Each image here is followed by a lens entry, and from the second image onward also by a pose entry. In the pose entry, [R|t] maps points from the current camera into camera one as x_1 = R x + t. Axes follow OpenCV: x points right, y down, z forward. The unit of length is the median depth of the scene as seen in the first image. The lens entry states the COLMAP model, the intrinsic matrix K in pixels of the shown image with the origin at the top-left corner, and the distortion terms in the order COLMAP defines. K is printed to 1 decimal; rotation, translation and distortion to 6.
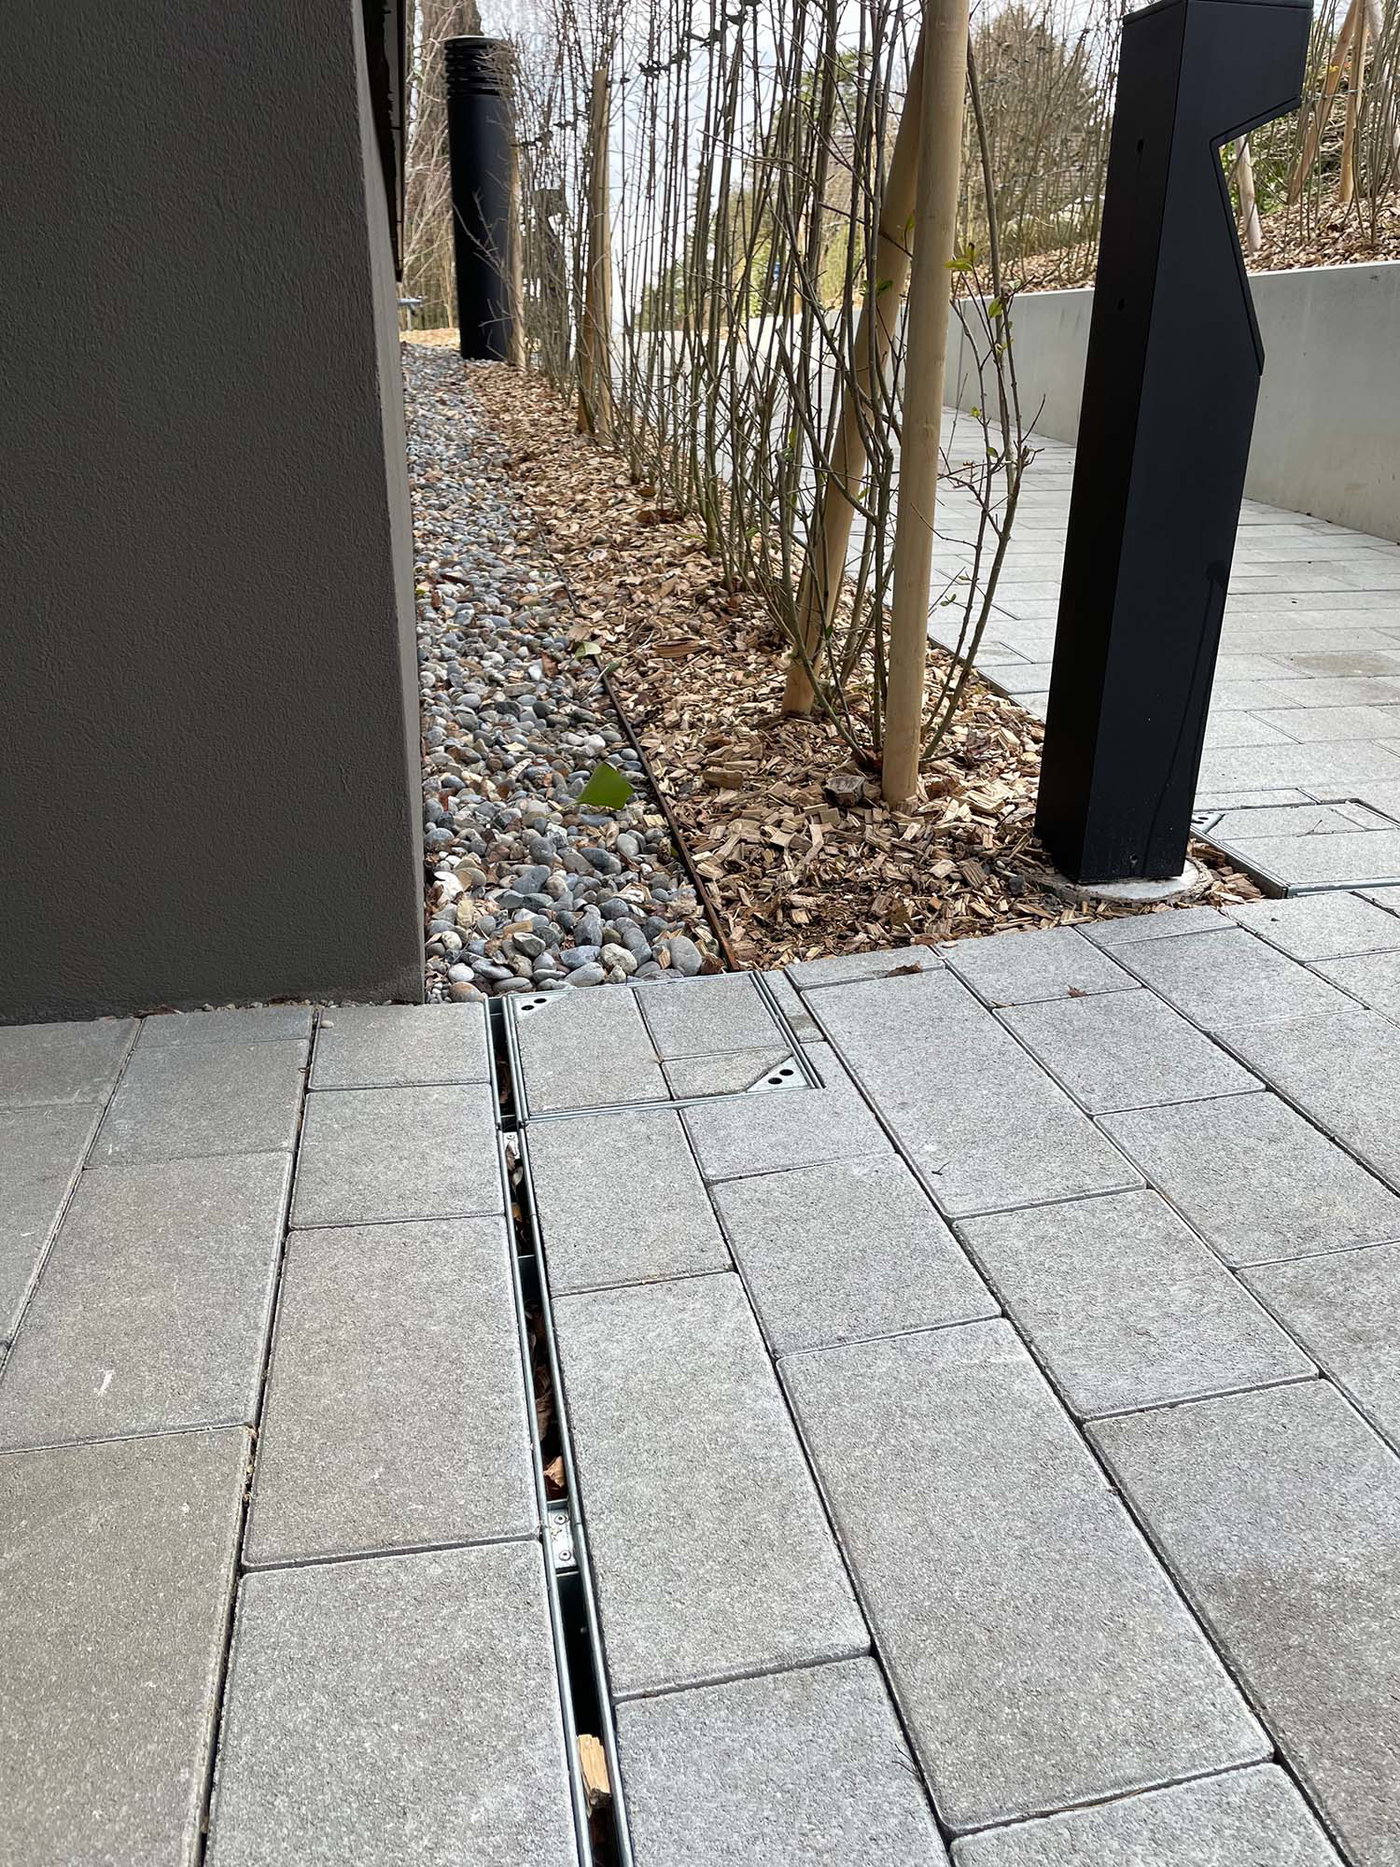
lens RADIAL K [[1388.5, 0, 693.4], [0, 1388.5, 950.0], [0, 0, 1]] dist [0.104679, -0.134954]
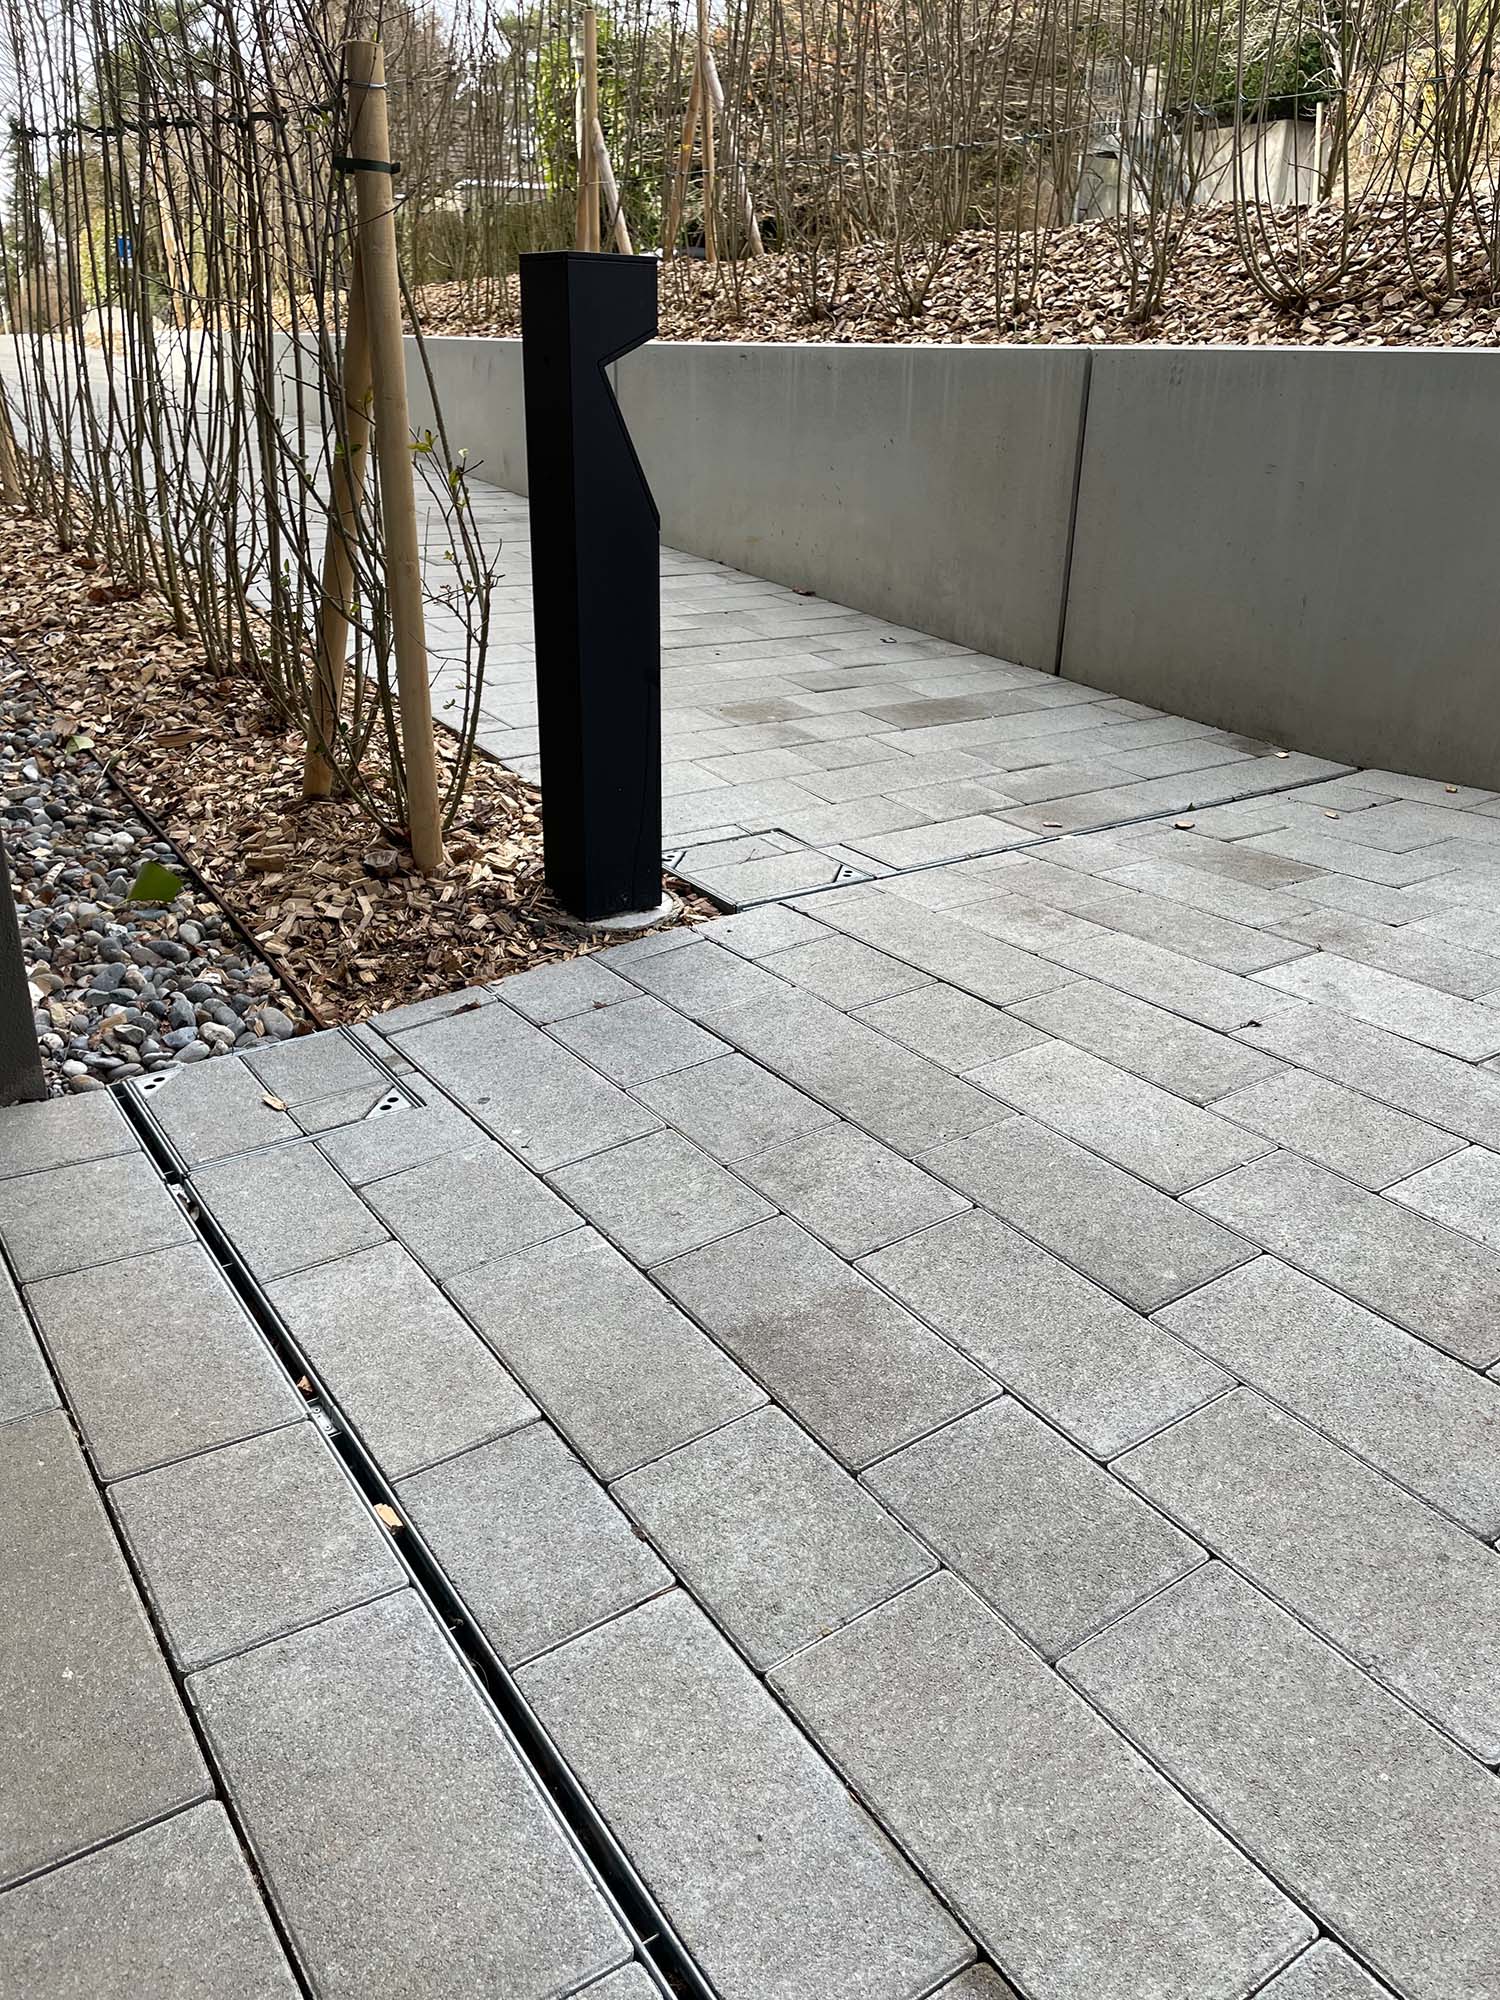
lens RADIAL K [[1487.4, 0, 743.0], [0, 1487.4, 1017.7], [0, 0, 1]] dist [0.104679, -0.134954]
pose [[0.919981, -0.148519, 0.362735, -0.097701], [0.141436, 0.988870, 0.046171, -0.003128], [-0.365555, 0.008827, 0.930748, -0.309005]]
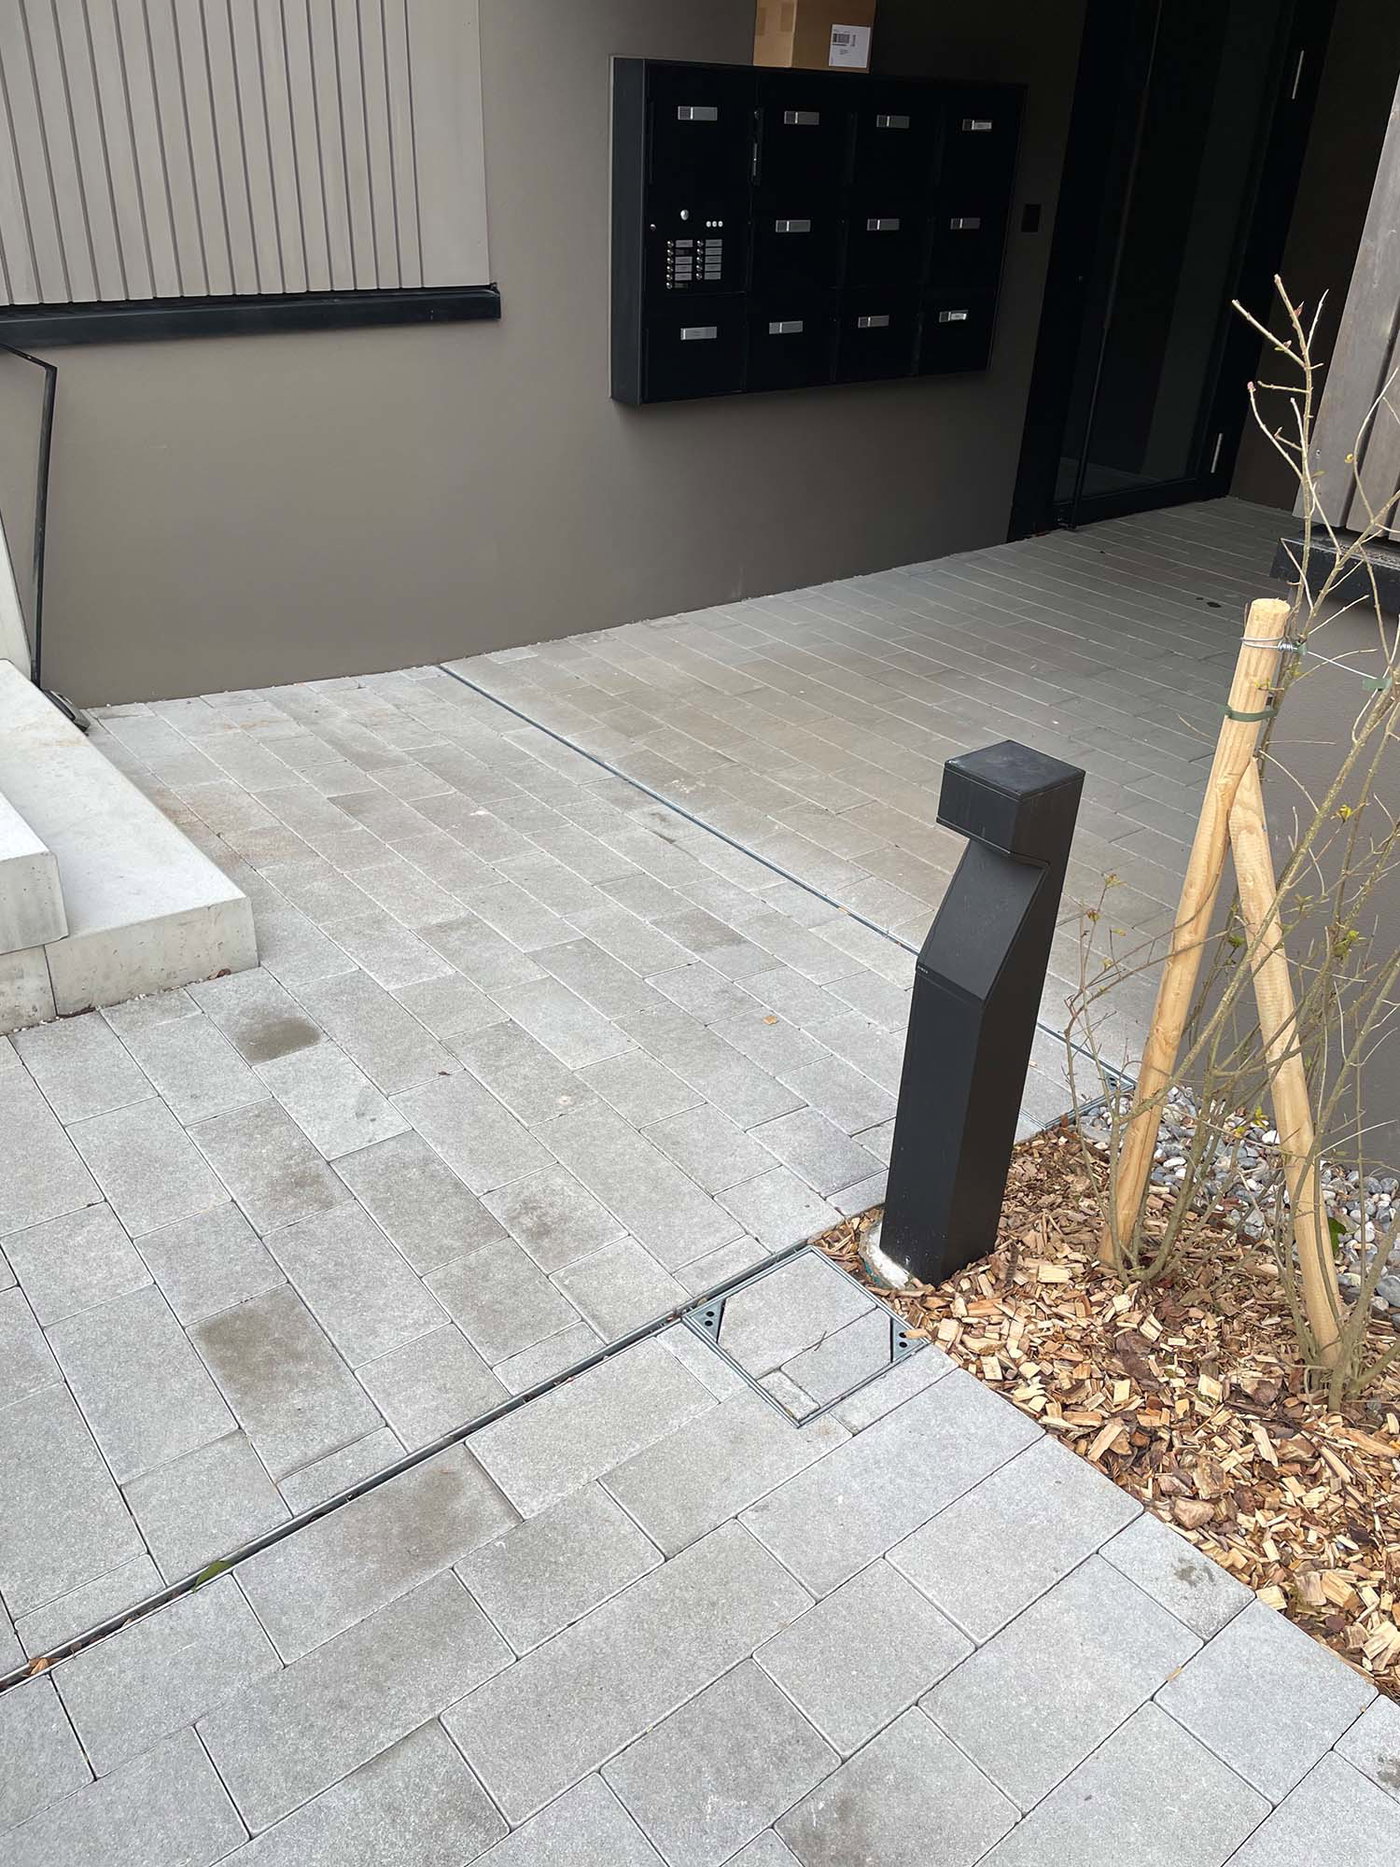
lens RADIAL K [[1388.5, 0, 693.4], [0, 1388.5, 950.0], [0, 0, 1]] dist [0.104679, -0.134954]
pose [[-0.887271, 0.201215, -0.415047, 1.053727], [-0.220715, 0.604908, 0.765095, -1.292488], [0.405013, 0.770454, -0.492306, 1.417810]]
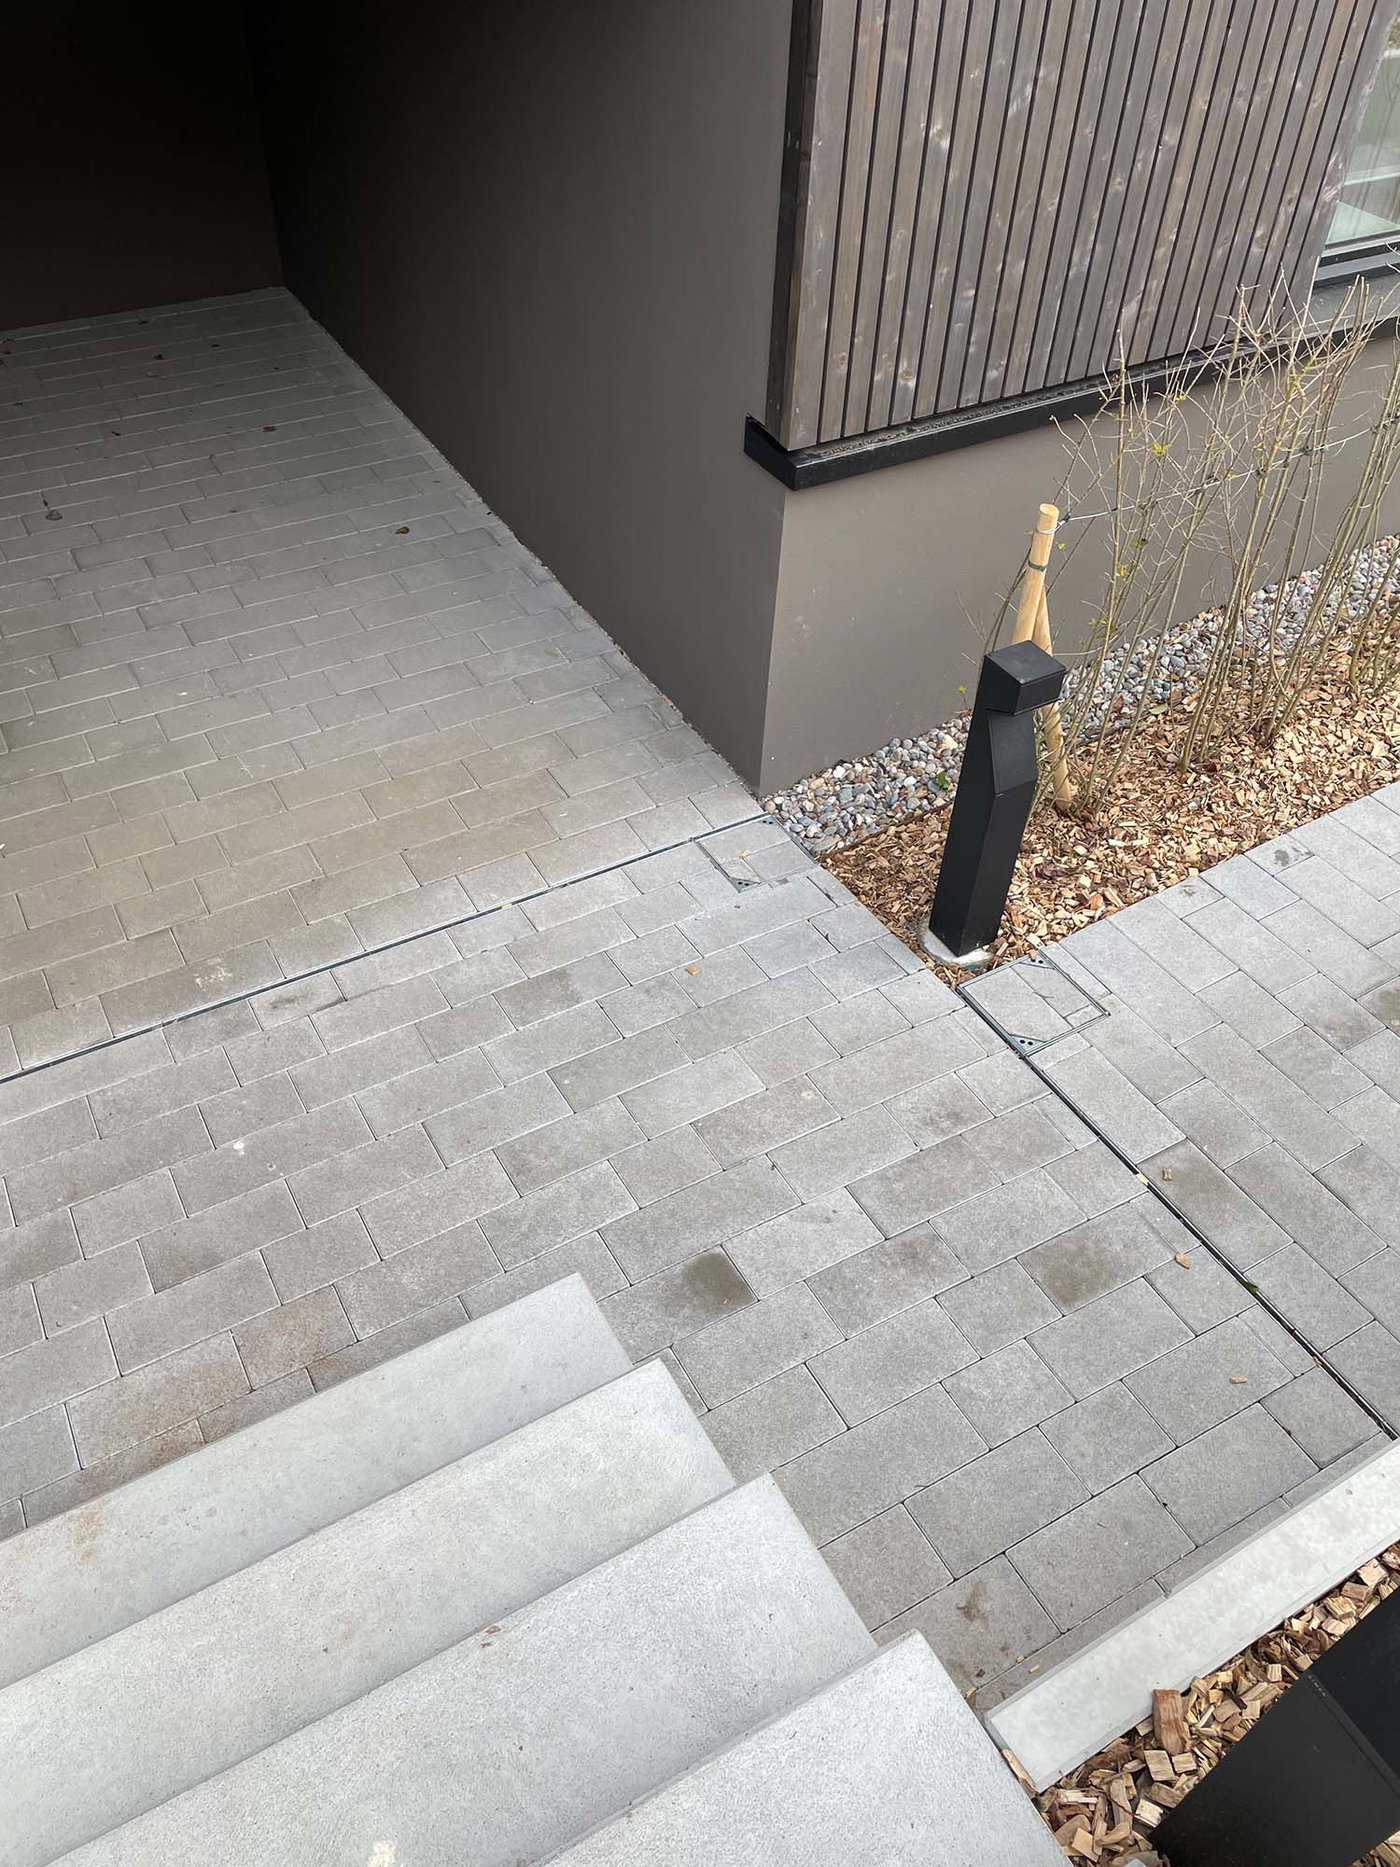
lens RADIAL K [[1388.5, 0, 693.4], [0, 1388.5, 950.0], [0, 0, 1]] dist [0.104679, -0.134954]
pose [[0.321152, 0.670093, -0.669207, 1.755669], [-0.381827, 0.738277, 0.556017, -1.184139], [0.866643, 0.076955, 0.492958, -0.504223]]
